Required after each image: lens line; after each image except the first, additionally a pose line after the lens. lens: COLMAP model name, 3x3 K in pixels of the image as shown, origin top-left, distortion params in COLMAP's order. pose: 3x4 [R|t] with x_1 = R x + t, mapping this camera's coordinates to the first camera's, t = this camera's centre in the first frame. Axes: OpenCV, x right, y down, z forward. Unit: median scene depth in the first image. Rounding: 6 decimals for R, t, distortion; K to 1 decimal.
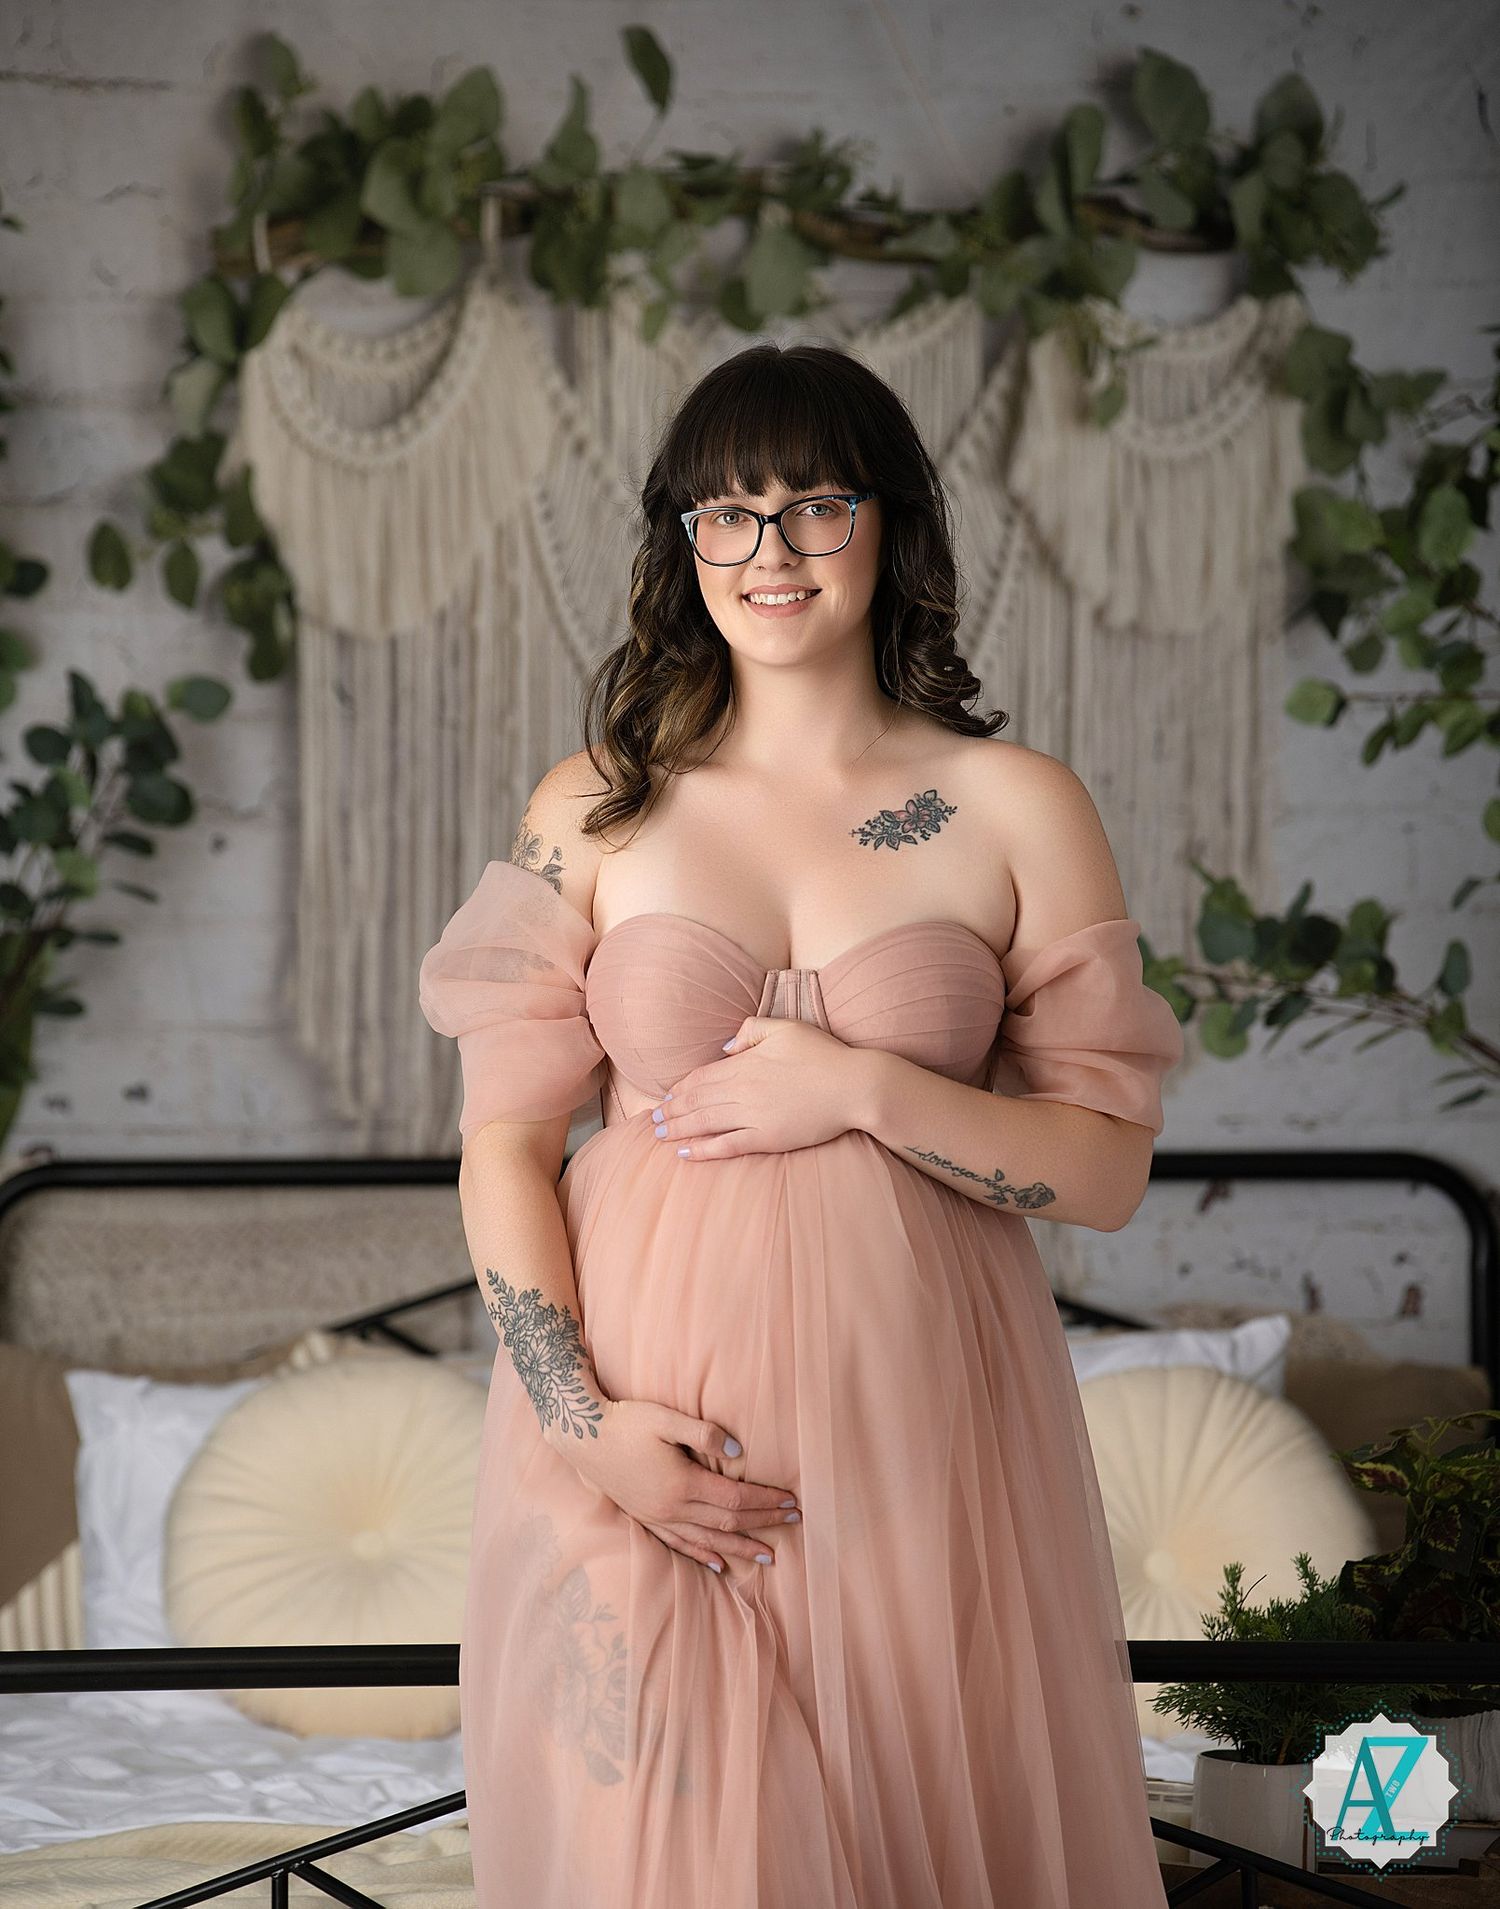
lens RADIAL K [[8955.1, 0, 705.4], [0, 8955.1, 1073.1], [0, 0, 1]] dist [2.134418, 0.000000]
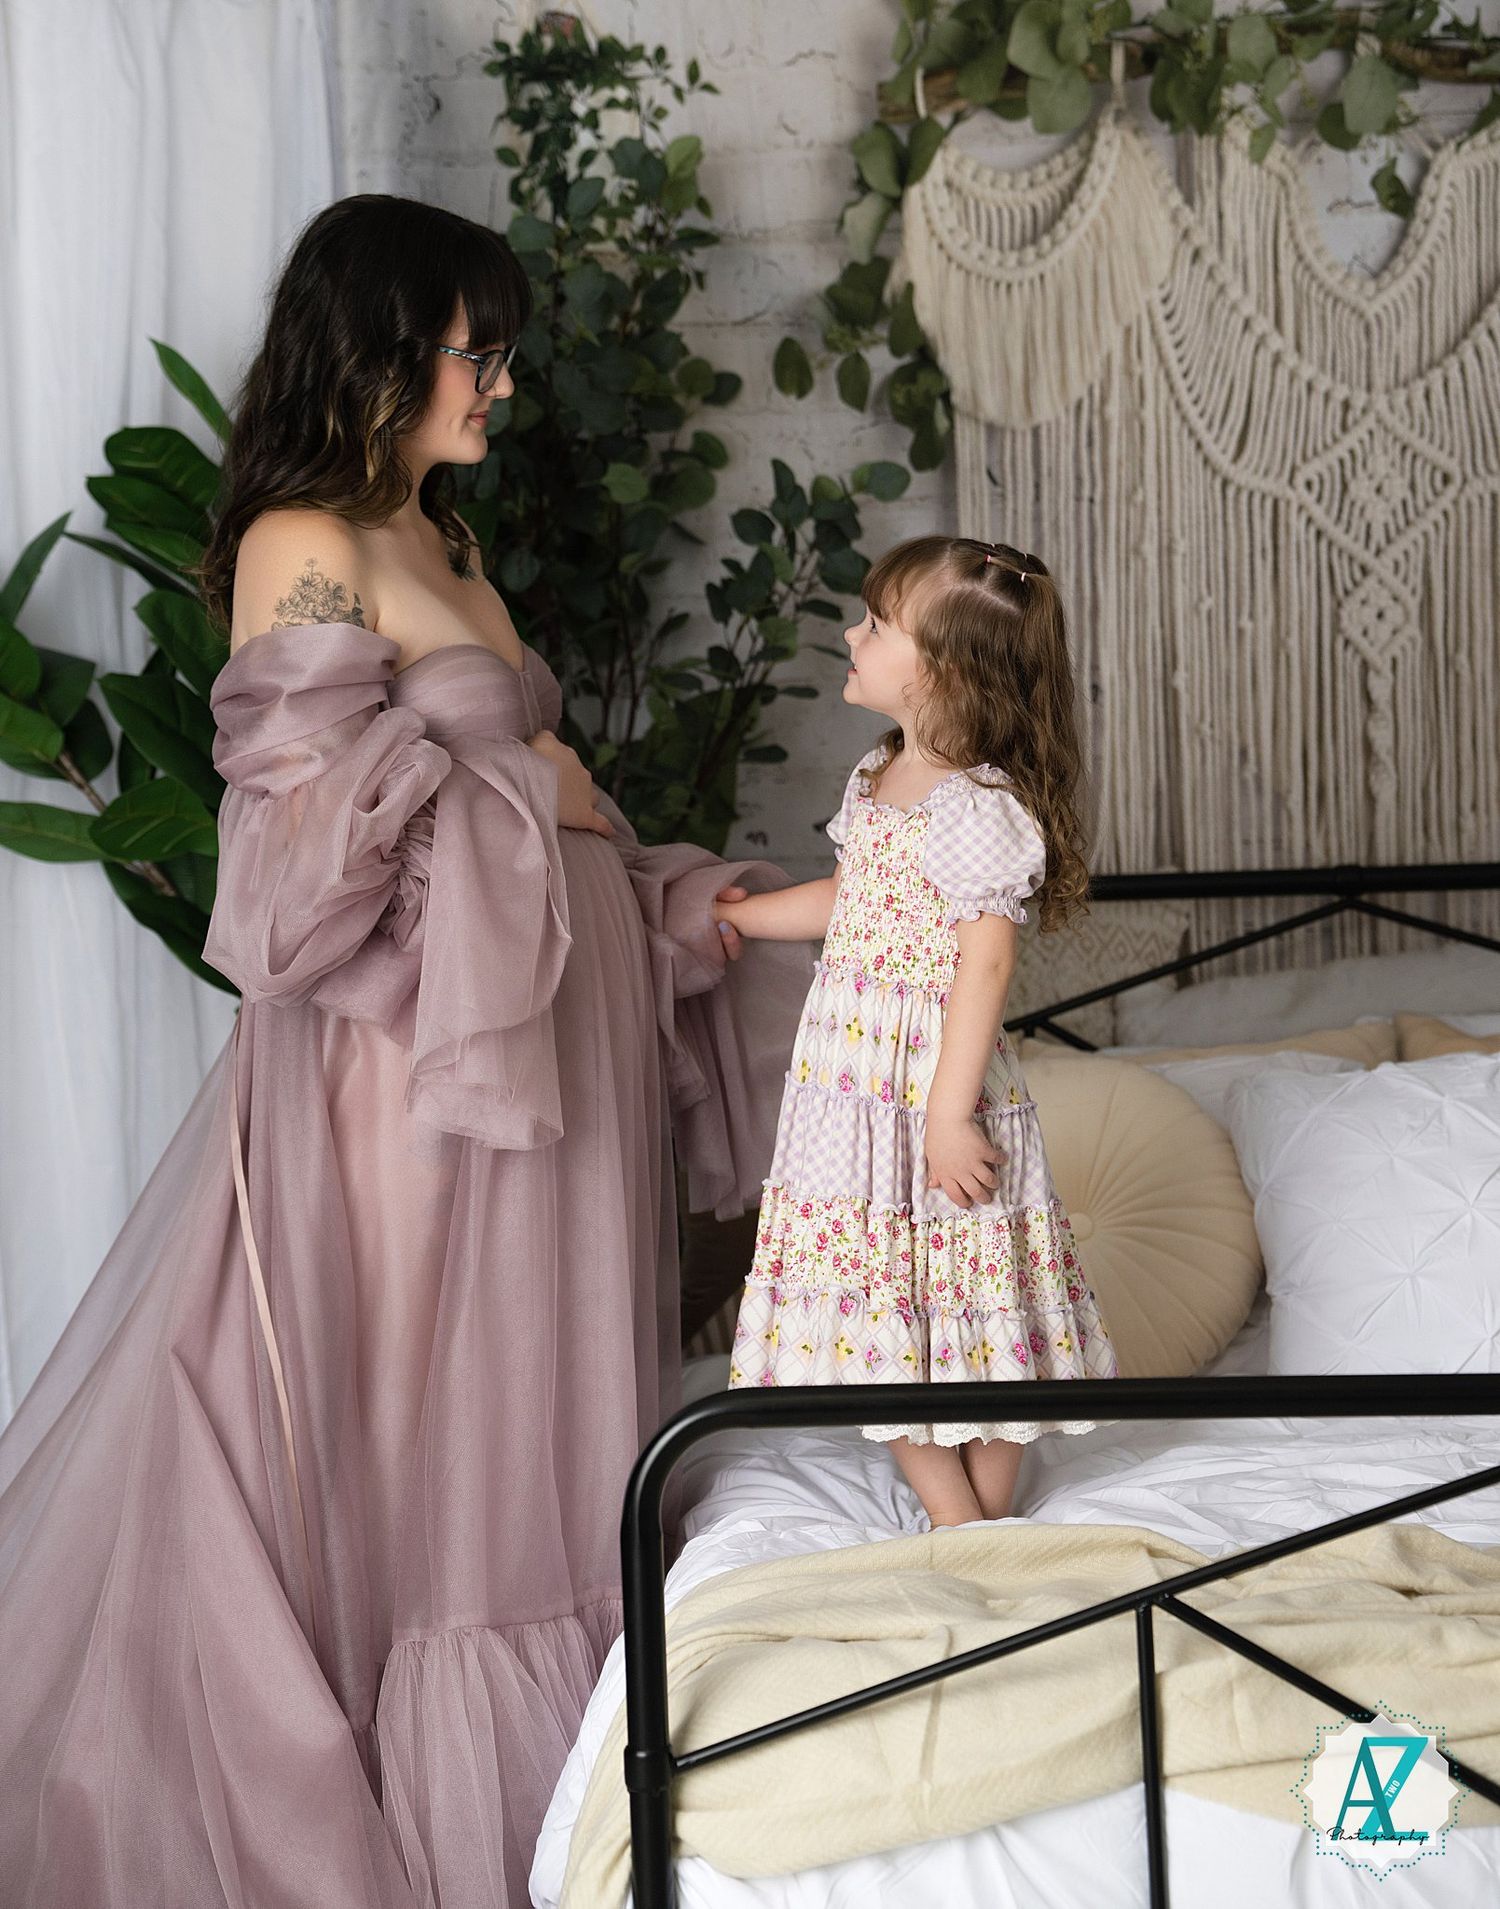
lens RADIAL K [[4994.4, 0, 735.8], [0, 4994.4, 813.6], [0, 0, 1]] dist [0.594340, 0.000000]
pose [[0.999431, -0.026422, -0.020951, -0.060842], [0.026389, 0.999650, -0.001847, 0.001381], [0.020993, 0.001293, 0.999779, 0.357228]]
